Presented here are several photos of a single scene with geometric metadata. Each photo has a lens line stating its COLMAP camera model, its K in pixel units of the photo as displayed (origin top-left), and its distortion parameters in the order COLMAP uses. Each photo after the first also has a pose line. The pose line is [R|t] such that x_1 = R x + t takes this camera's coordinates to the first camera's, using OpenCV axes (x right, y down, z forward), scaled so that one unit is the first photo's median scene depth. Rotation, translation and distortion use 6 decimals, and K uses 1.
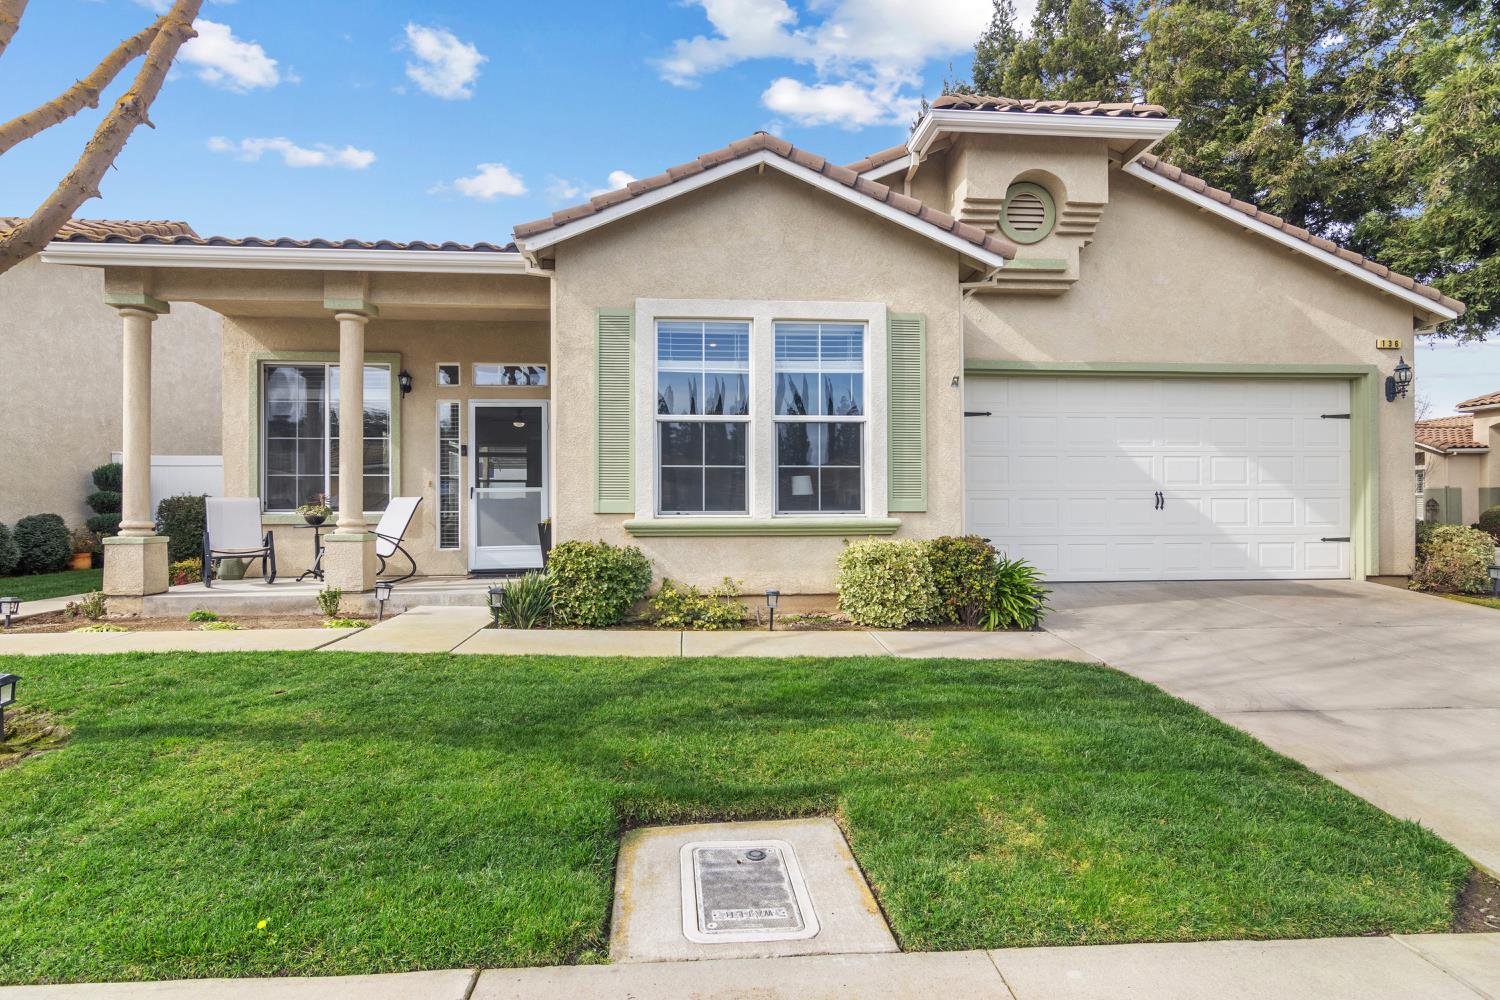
lens RADIAL K [[776.6, 0, 744.8], [0, 776.6, 505.9], [0, 0, 1]] dist [-0.002226, 0.000492]
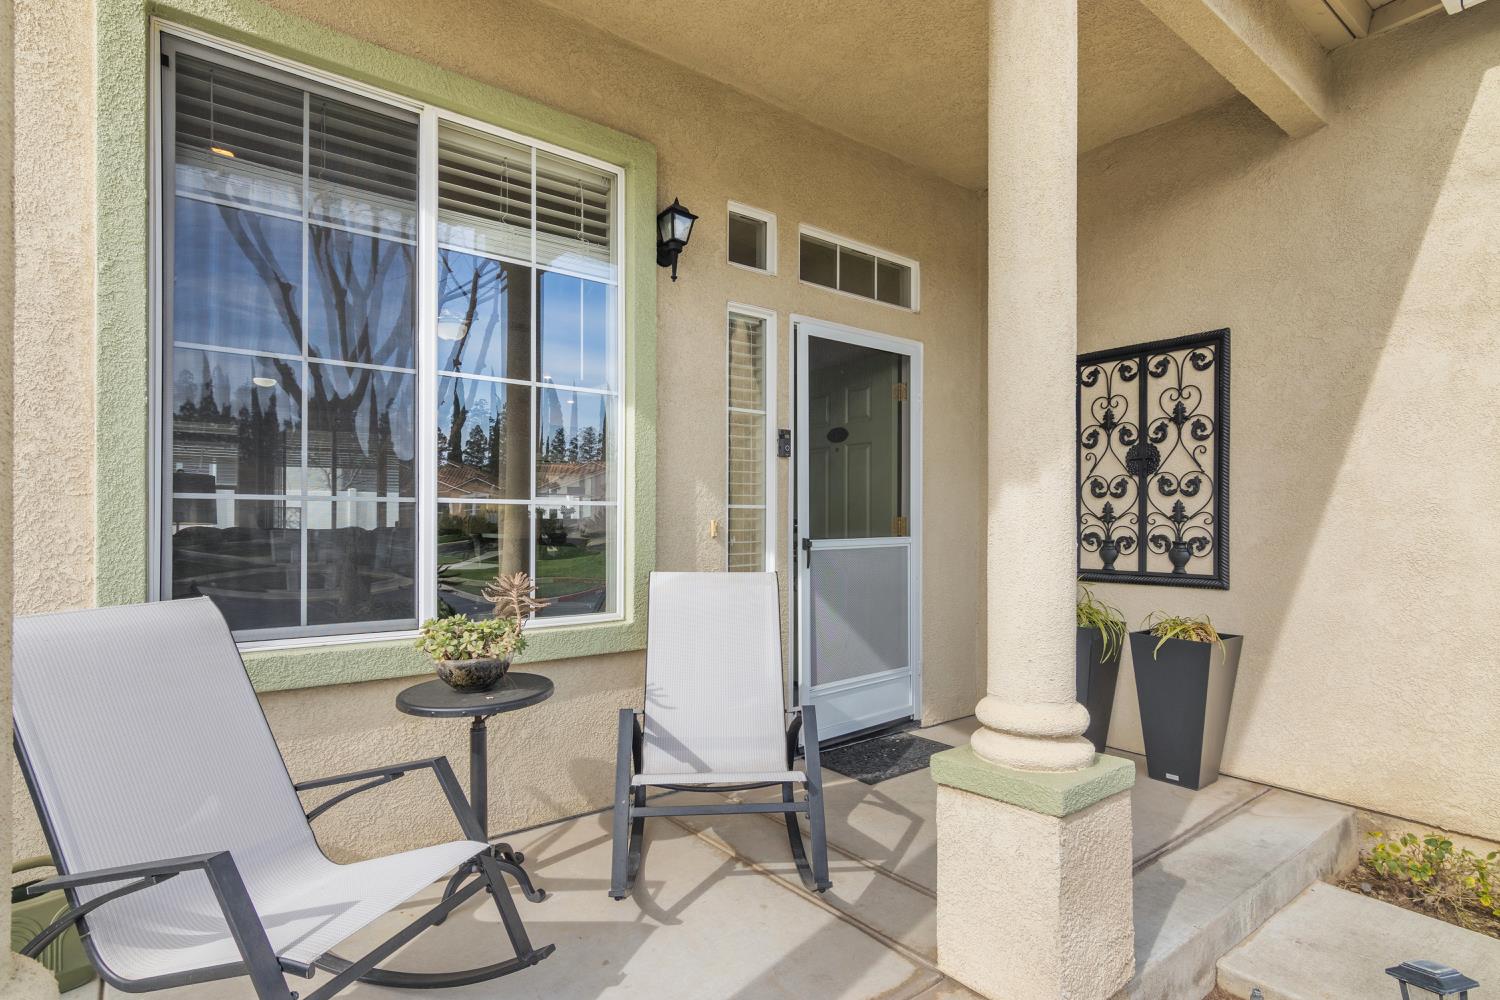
lens RADIAL K [[776.6, 0, 744.8], [0, 776.6, 505.9], [0, 0, 1]] dist [-0.002226, 0.000492]
pose [[0.830563, 0.014386, 0.556739, -0.669846], [-0.011635, 0.999896, -0.008480, -0.041368], [-0.556803, 0.000565, 0.830644, 0.781509]]
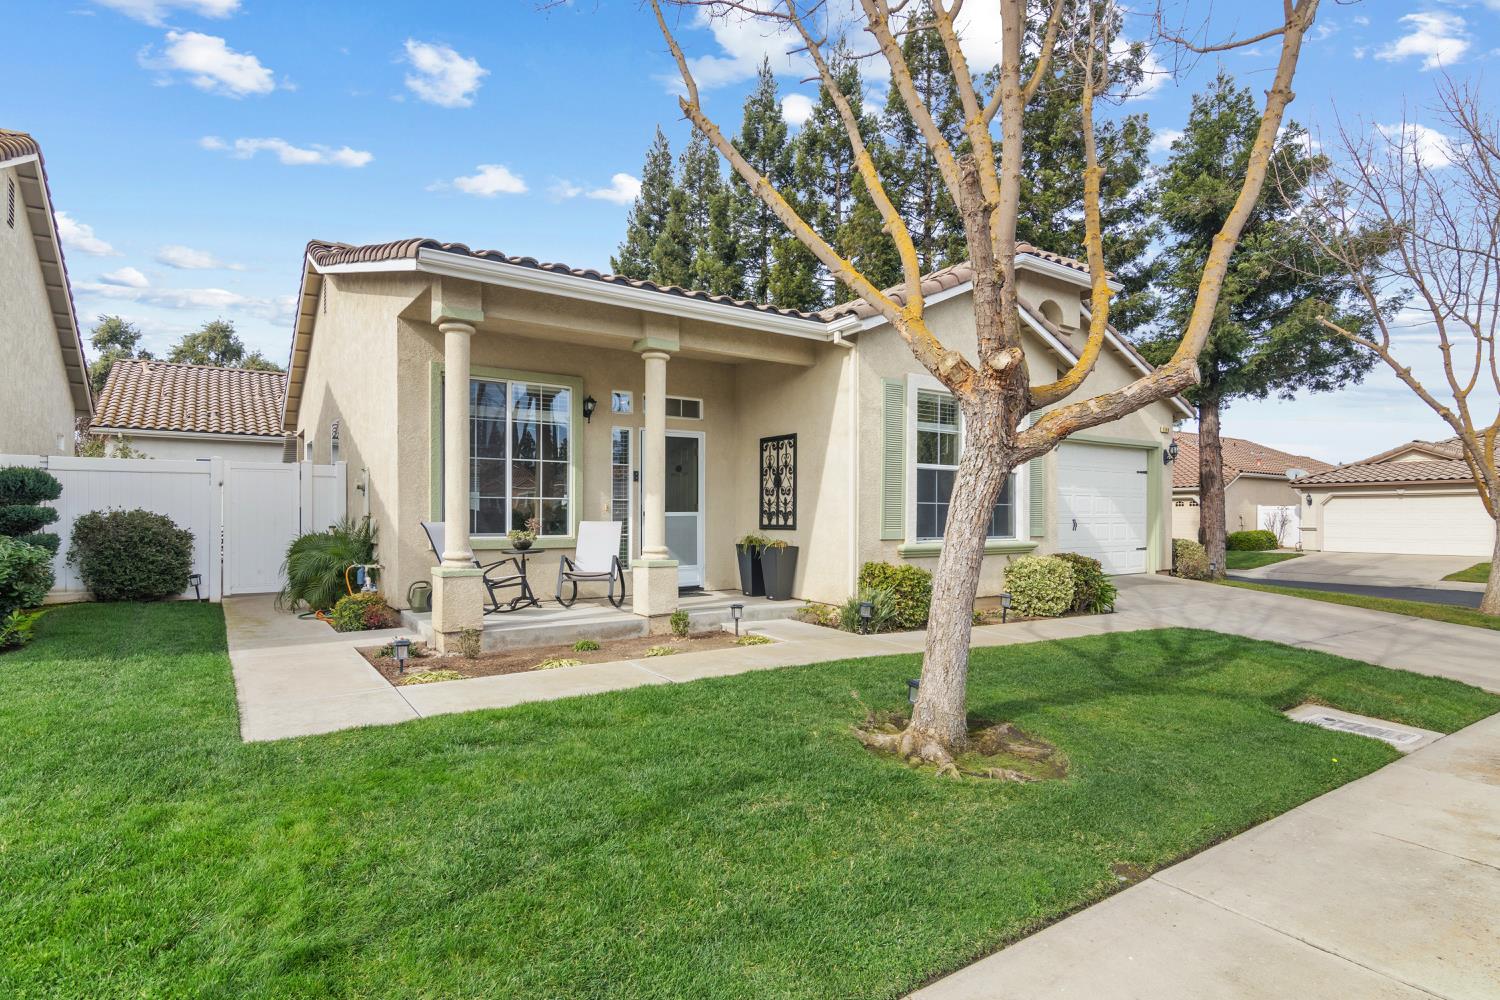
lens RADIAL K [[776.6, 0, 744.8], [0, 776.6, 505.9], [0, 0, 1]] dist [-0.002226, 0.000492]
pose [[0.864889, 0.012999, 0.501794, -0.859197], [-0.012245, 0.999914, -0.004798, -0.031273], [-0.501813, -0.001995, 0.864974, 0.018656]]
